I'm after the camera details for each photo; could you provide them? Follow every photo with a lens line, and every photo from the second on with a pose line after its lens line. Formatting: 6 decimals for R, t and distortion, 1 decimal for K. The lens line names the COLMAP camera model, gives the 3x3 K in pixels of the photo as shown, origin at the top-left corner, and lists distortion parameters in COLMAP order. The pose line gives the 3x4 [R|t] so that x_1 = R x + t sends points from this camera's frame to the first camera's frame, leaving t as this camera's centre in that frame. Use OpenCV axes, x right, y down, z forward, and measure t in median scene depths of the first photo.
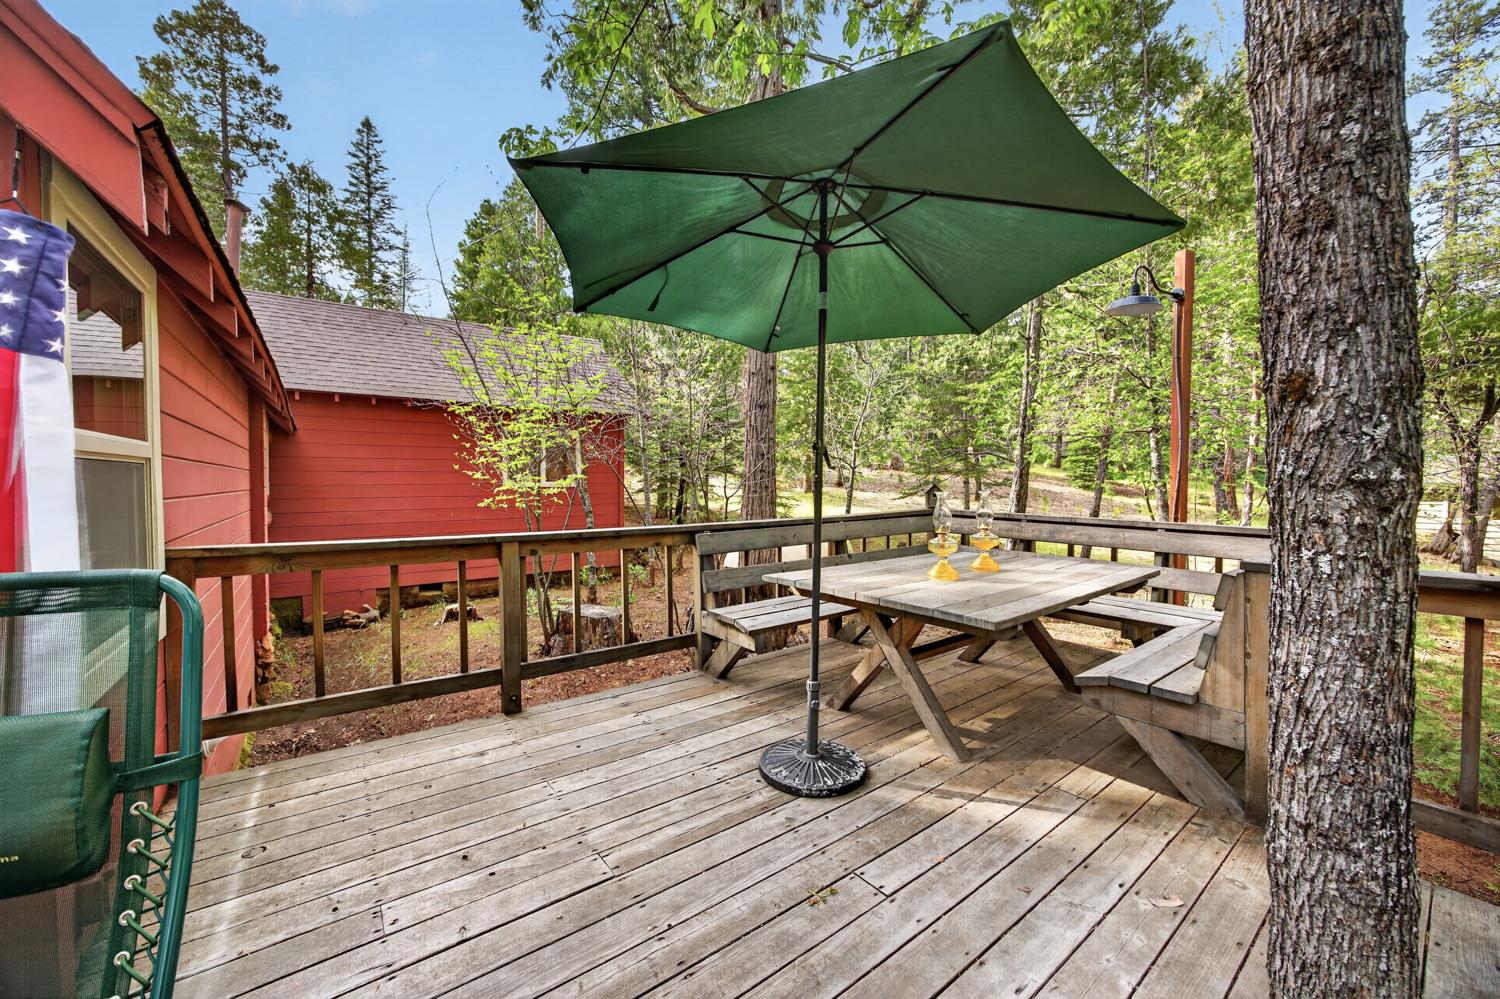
lens RADIAL K [[565.8, 0, 750.0], [0, 565.8, 499.5], [0, 0, 1]] dist [0.000106, 0.000033]
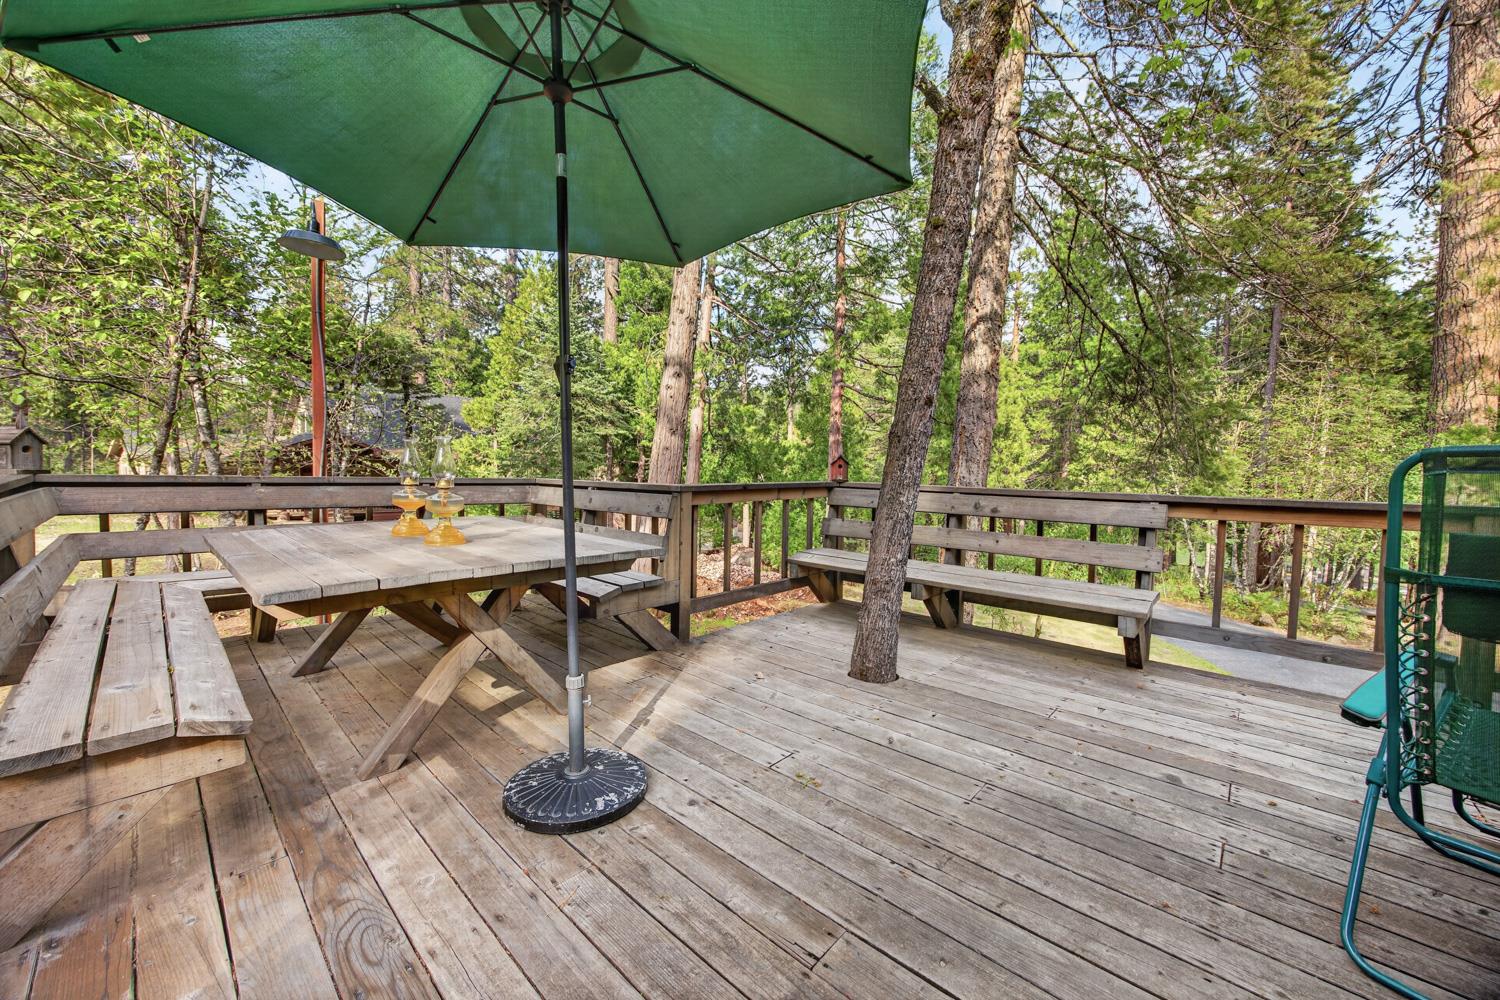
lens RADIAL K [[565.8, 0, 750.0], [0, 565.8, 500.0], [0, 0, 1]] dist [0.000106, 0.000033]
pose [[-0.168662, -0.039611, 0.984878, -0.738548], [0.010969, 0.999055, 0.042060, 0.071819], [-0.985613, 0.017897, -0.168069, 1.008030]]
